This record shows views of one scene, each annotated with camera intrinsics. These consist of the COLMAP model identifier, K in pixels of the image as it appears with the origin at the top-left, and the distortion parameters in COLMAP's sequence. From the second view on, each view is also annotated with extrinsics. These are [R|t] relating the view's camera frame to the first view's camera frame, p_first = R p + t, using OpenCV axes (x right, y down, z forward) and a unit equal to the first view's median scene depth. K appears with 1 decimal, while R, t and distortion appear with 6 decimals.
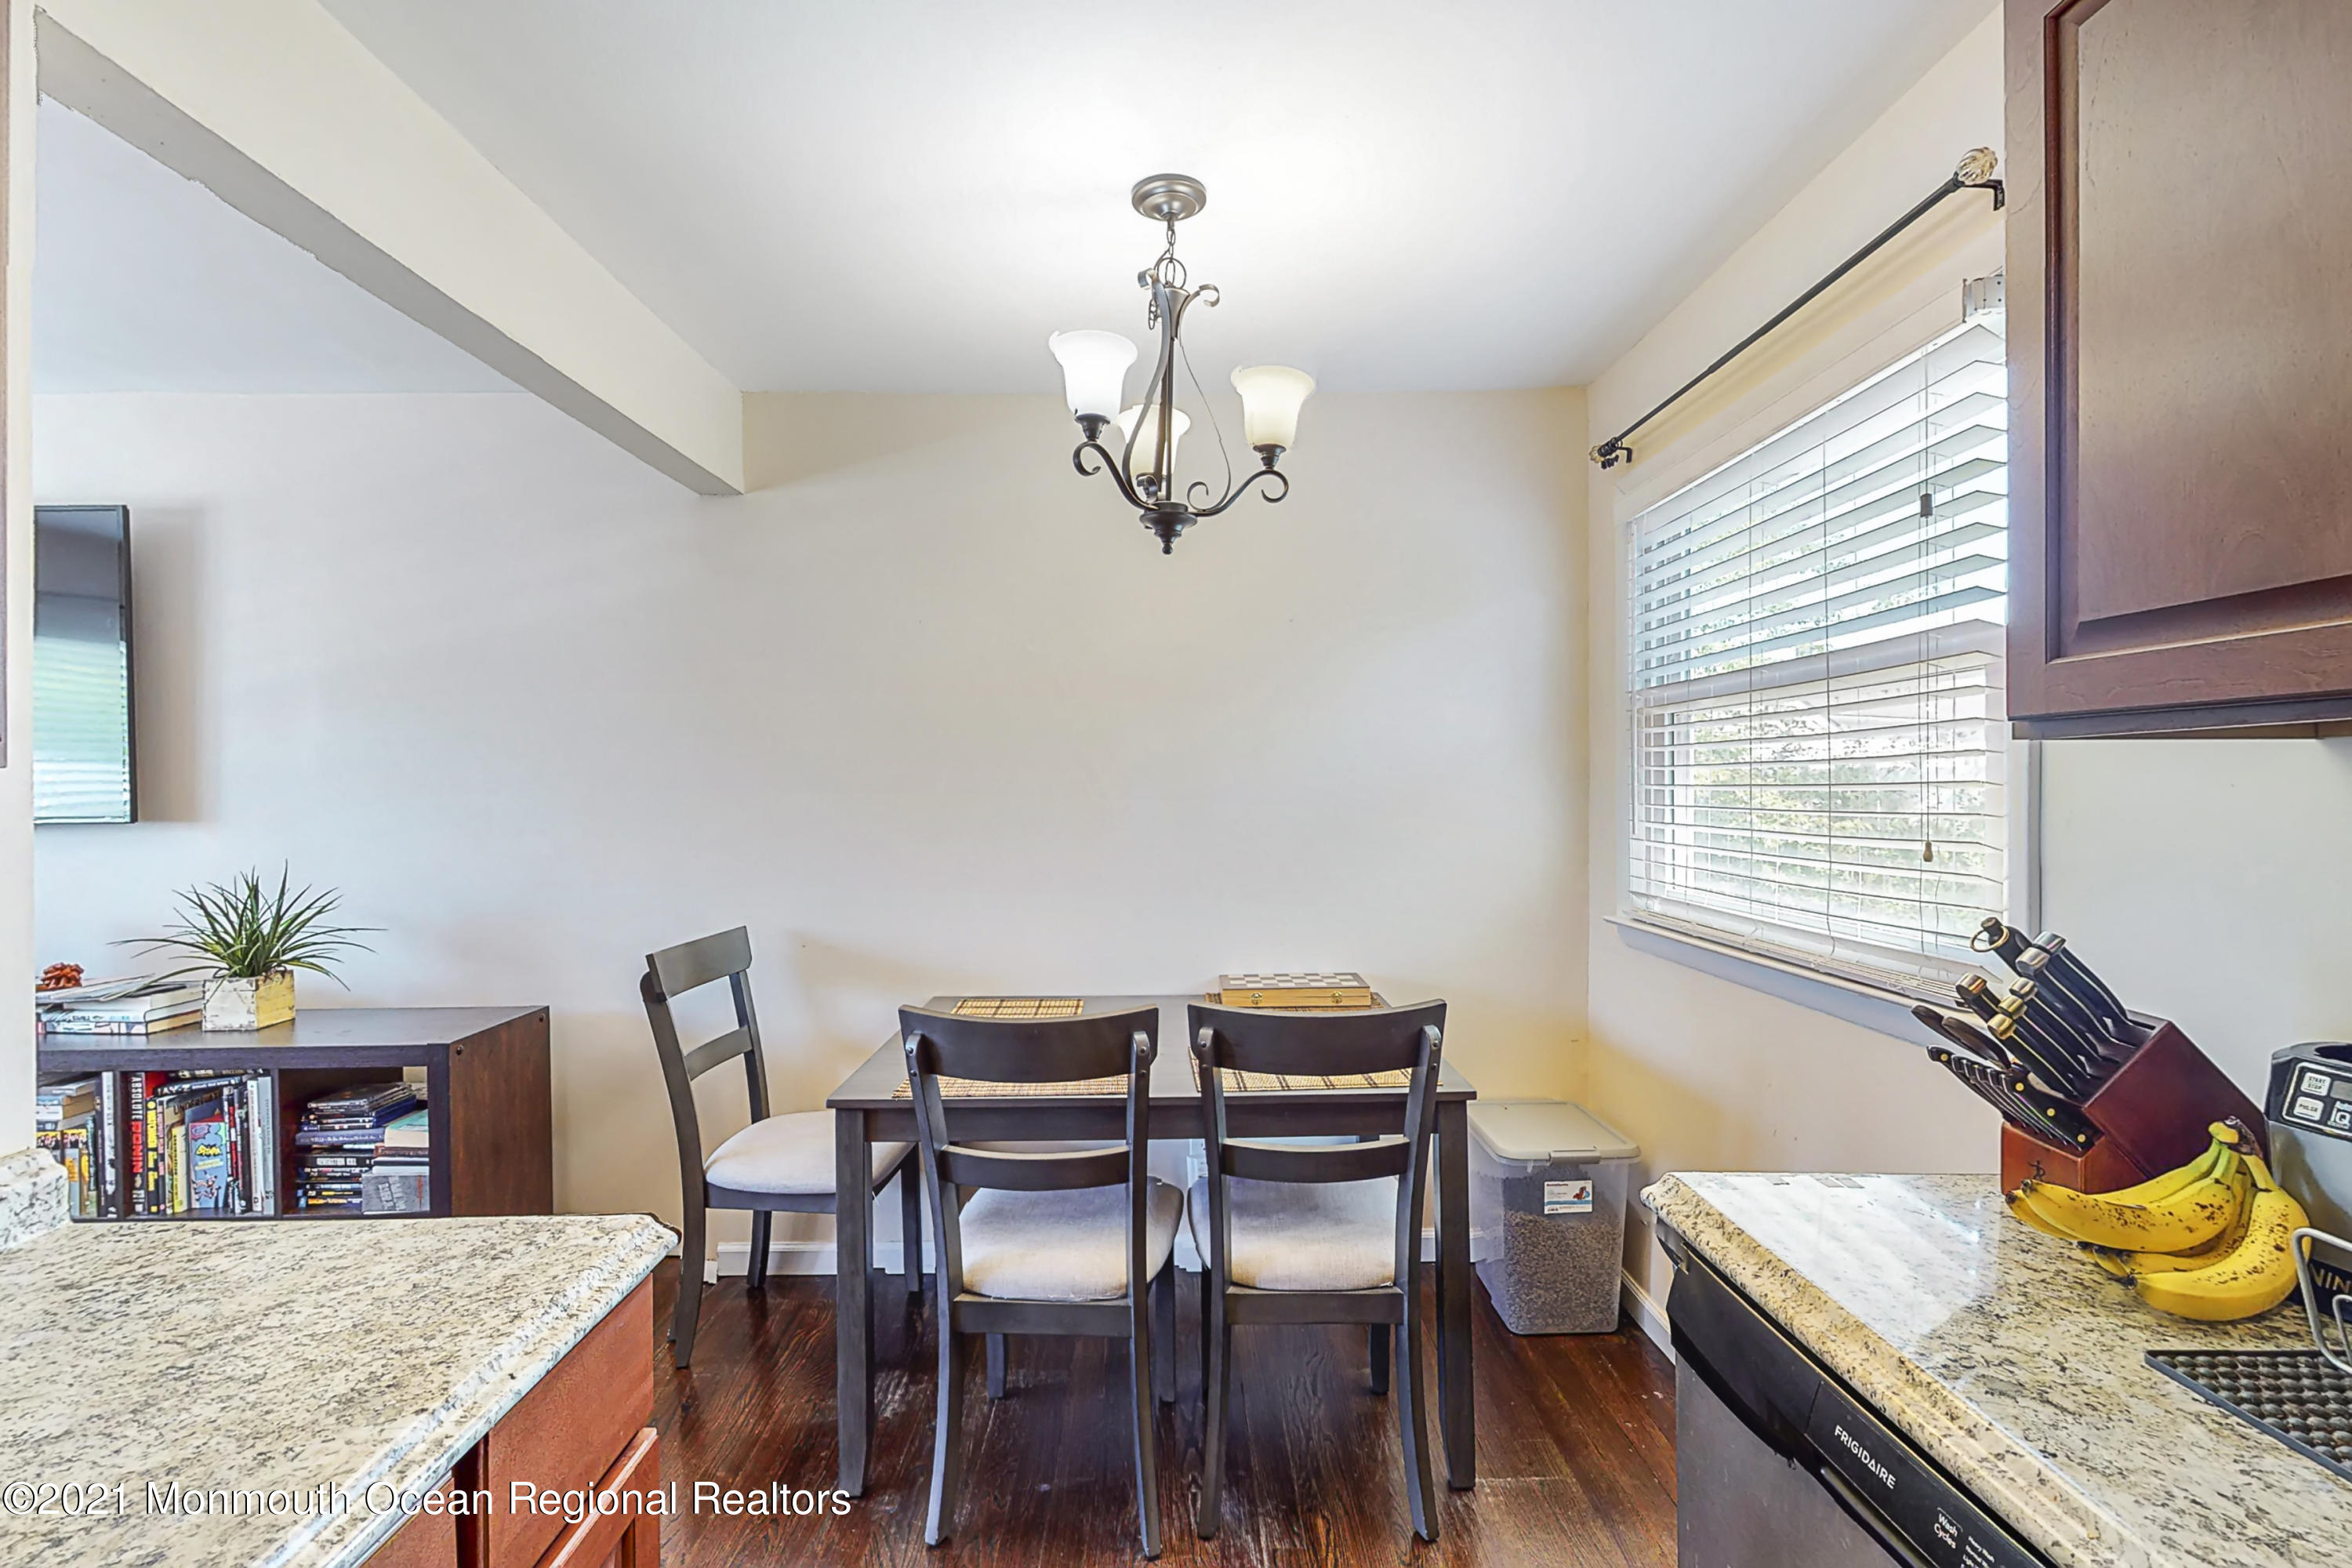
lens RADIAL K [[880.0, 0, 1163.8], [0, 880.0, 789.9], [0, 0, 1]] dist [-0.001054, -0.000008]
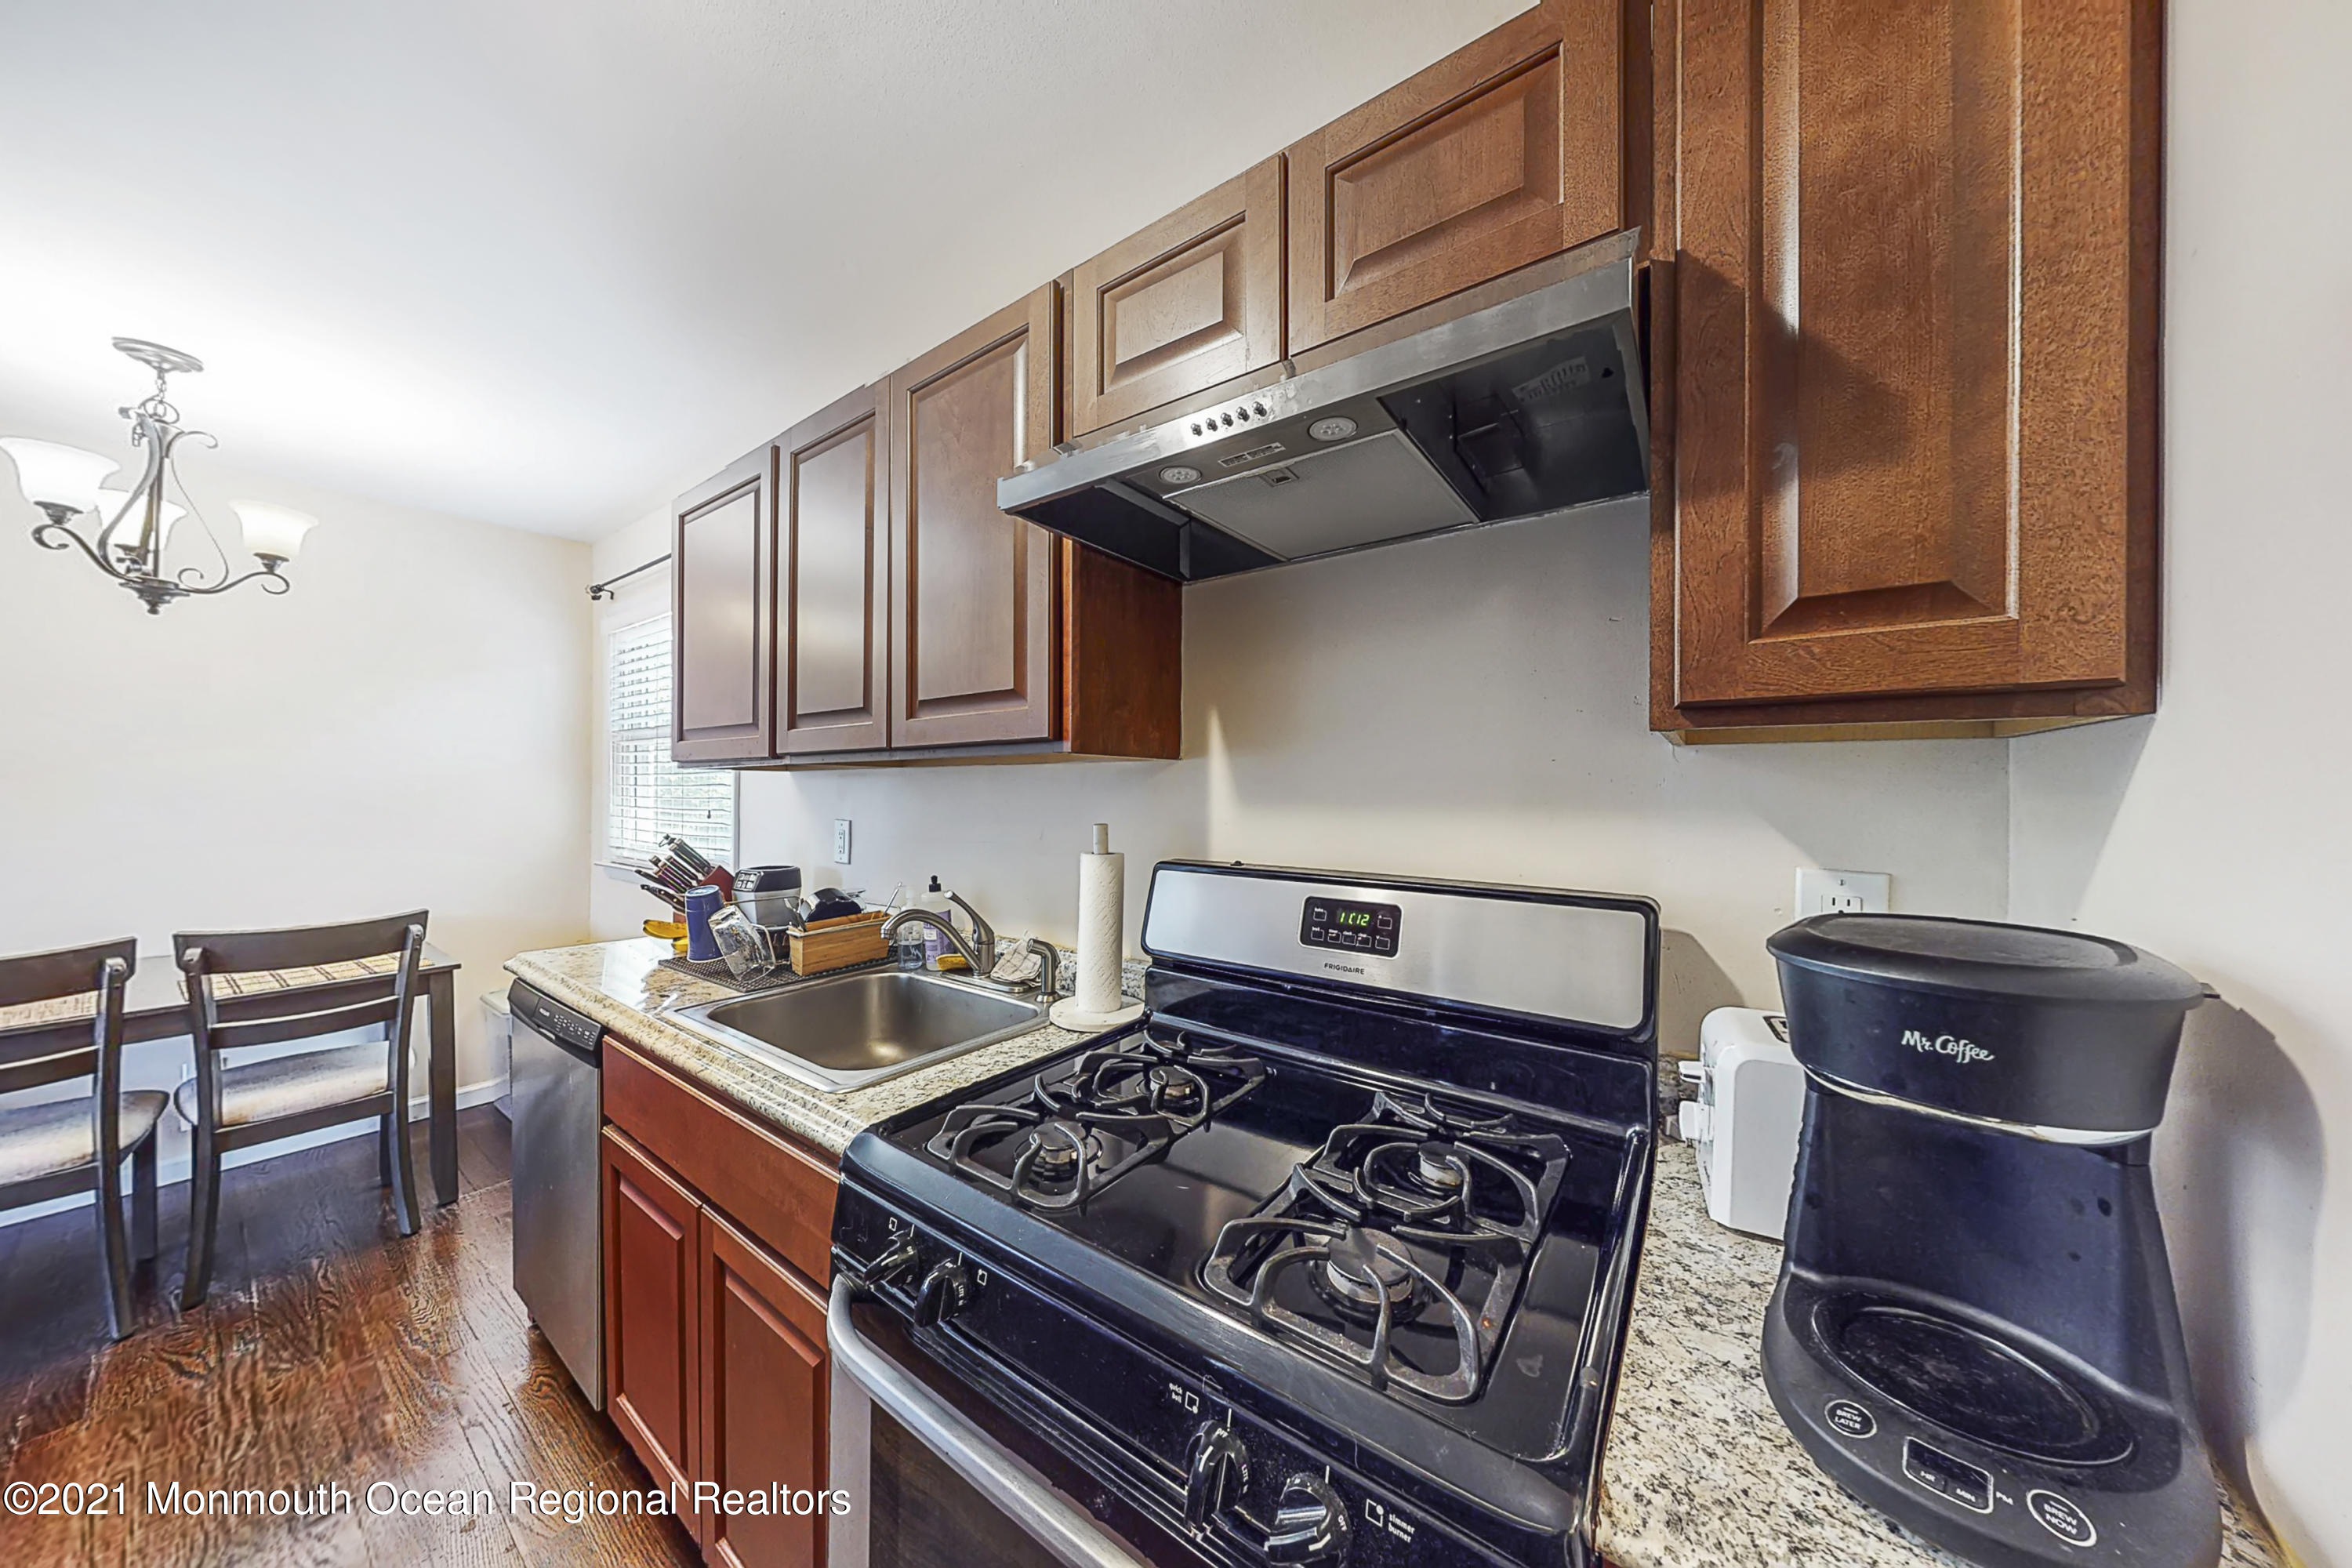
lens RADIAL K [[734.3, 0, 1178.6], [0, 734.3, 786.1], [0, 0, 1]] dist [0.000641, -0.000270]
pose [[0.586914, 0.008793, 0.809601, 0.017821], [-0.005902, 0.999961, -0.006582, 0.000334], [-0.809628, -0.000916, 0.586943, -0.993454]]
